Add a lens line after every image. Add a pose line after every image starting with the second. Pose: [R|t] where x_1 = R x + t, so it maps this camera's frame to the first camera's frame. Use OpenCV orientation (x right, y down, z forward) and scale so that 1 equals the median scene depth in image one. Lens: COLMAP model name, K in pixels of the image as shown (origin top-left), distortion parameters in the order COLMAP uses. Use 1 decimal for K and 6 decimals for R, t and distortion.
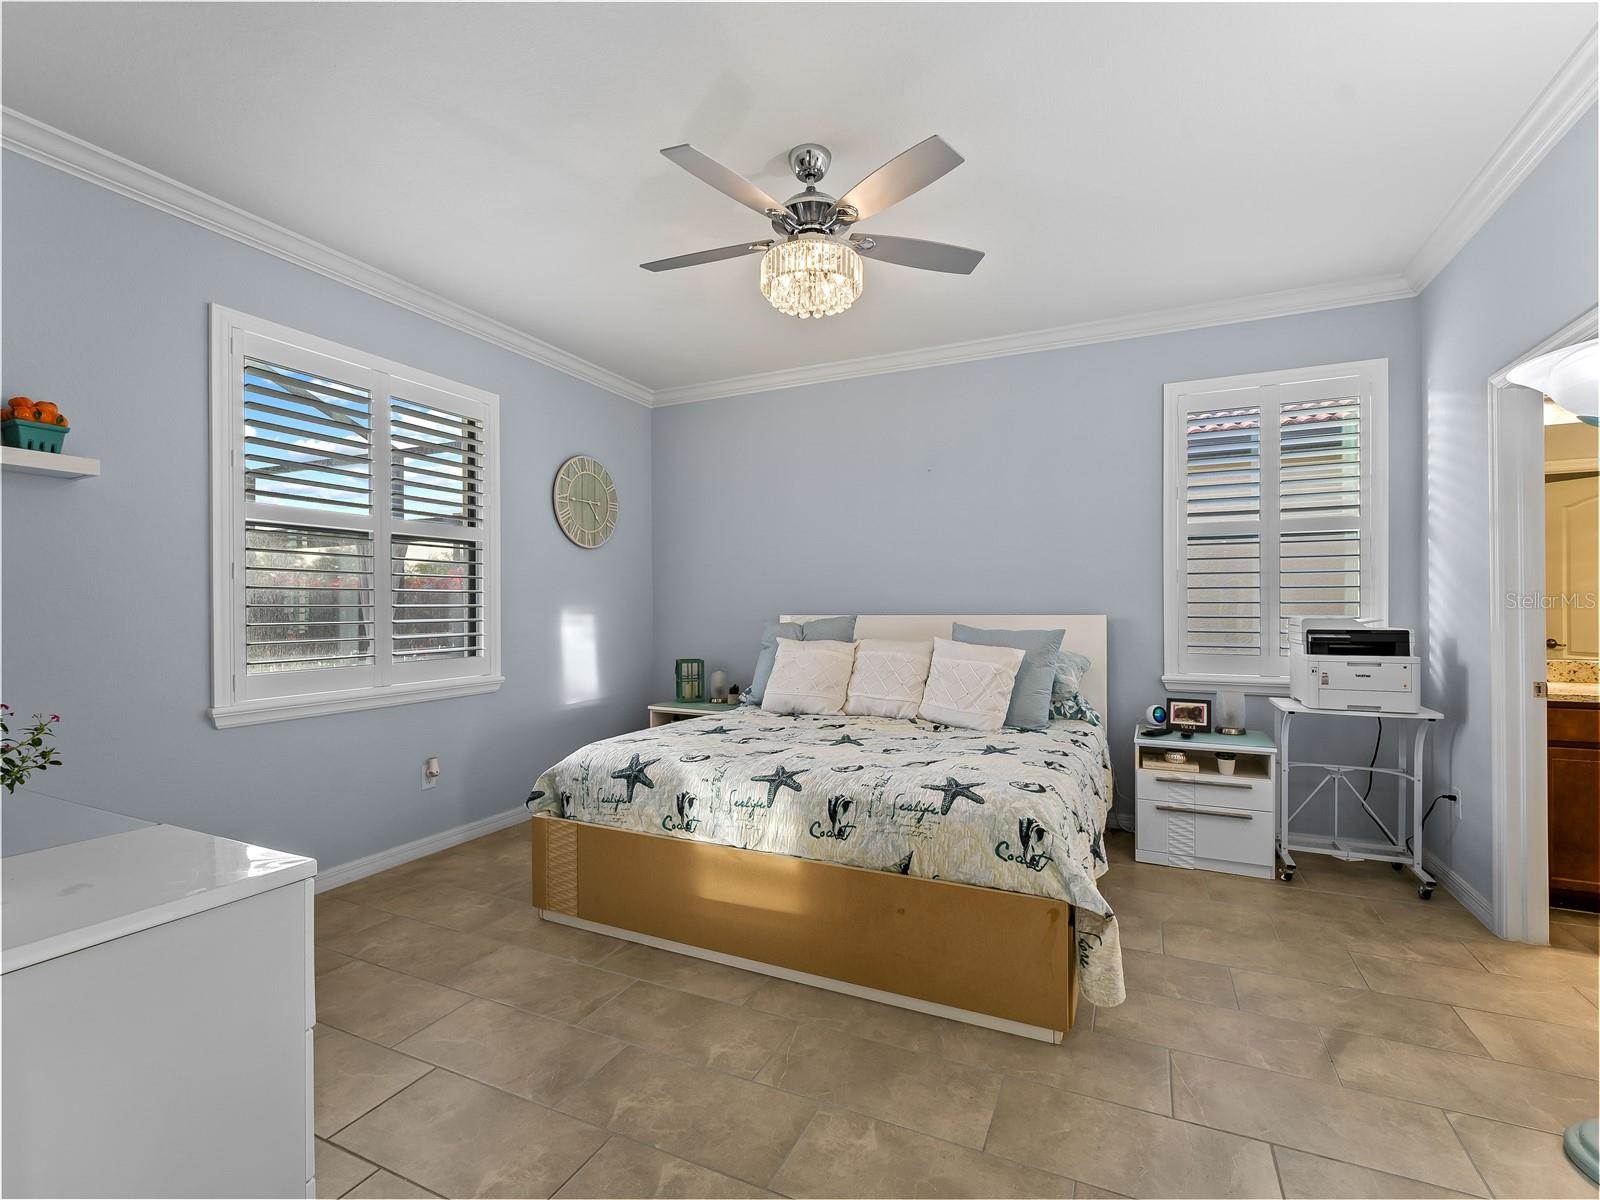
lens RADIAL K [[740.7, 0, 809.7], [0, 740.7, 612.2], [0, 0, 1]] dist [-0.002559, -0.001109]
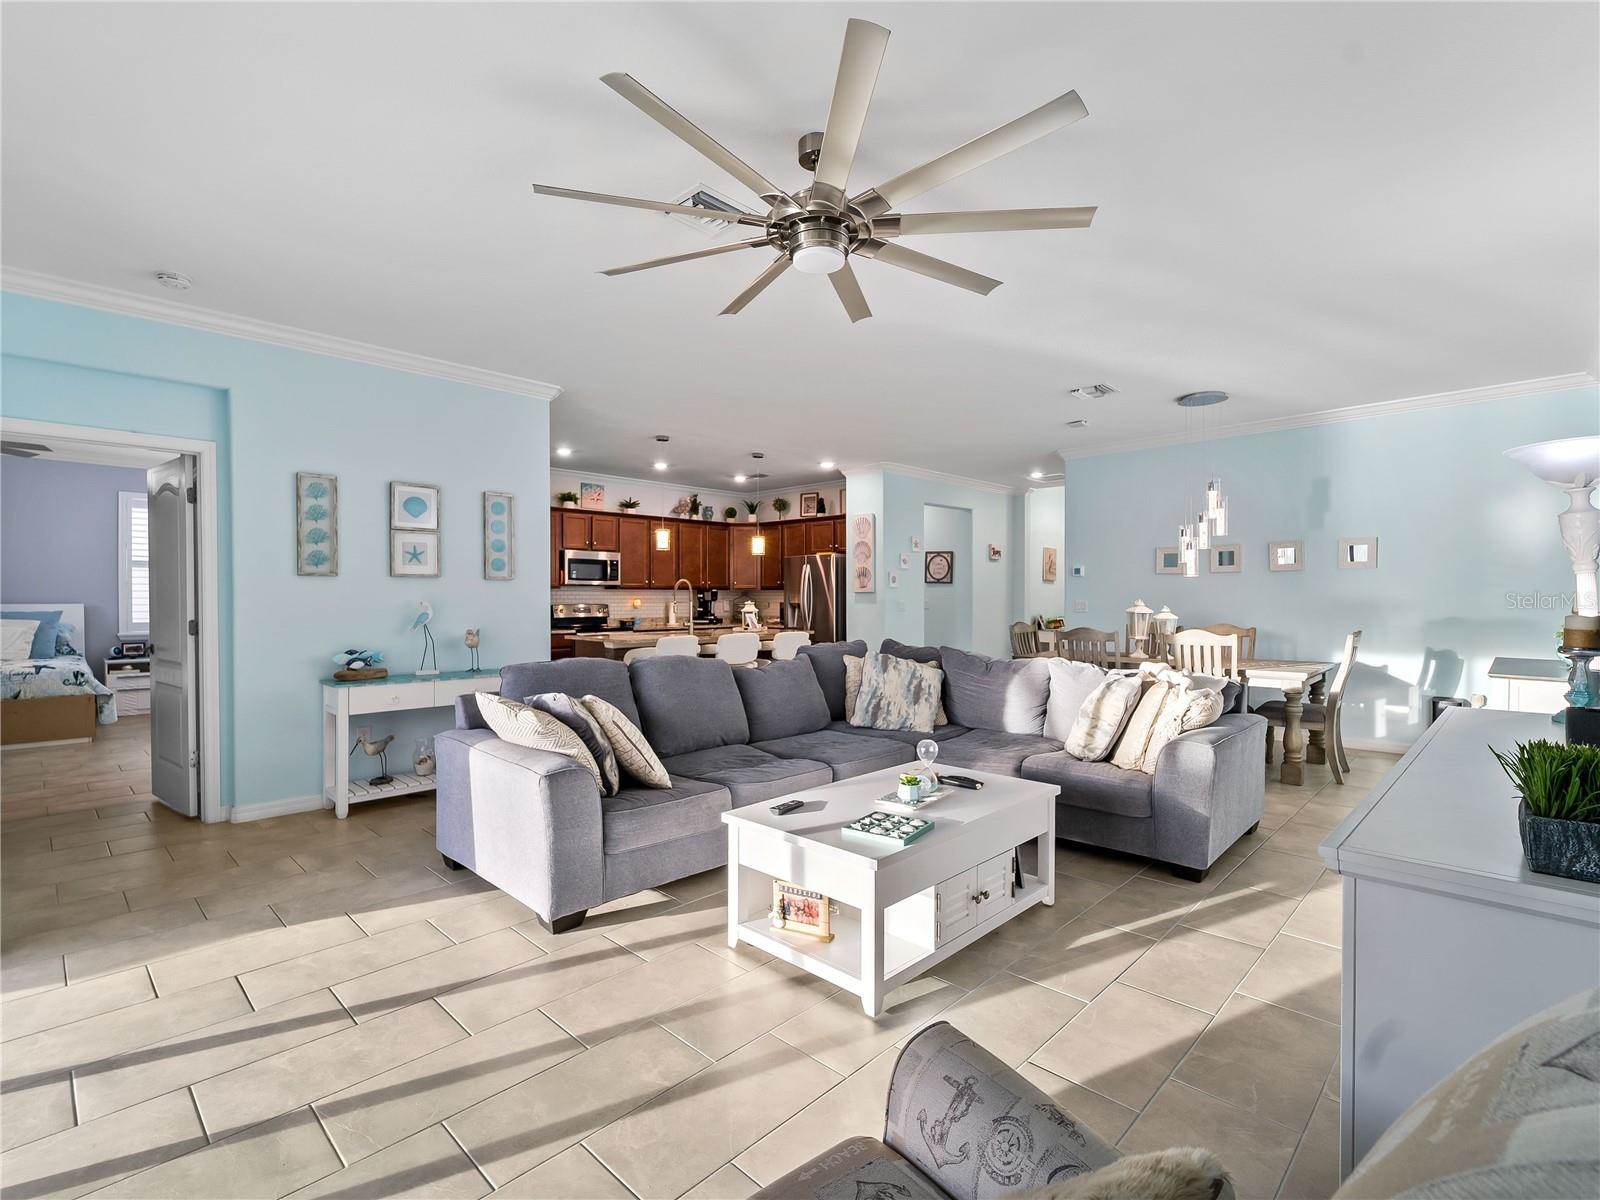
lens RADIAL K [[740.7, 0, 809.7], [0, 740.7, 612.2], [0, 0, 1]] dist [-0.002559, -0.001109]
pose [[0.329636, -0.013297, 0.944014, -0.950948], [0.000871, 0.999905, 0.013781, -0.000878], [-0.944108, -0.003721, 0.329616, -1.719447]]
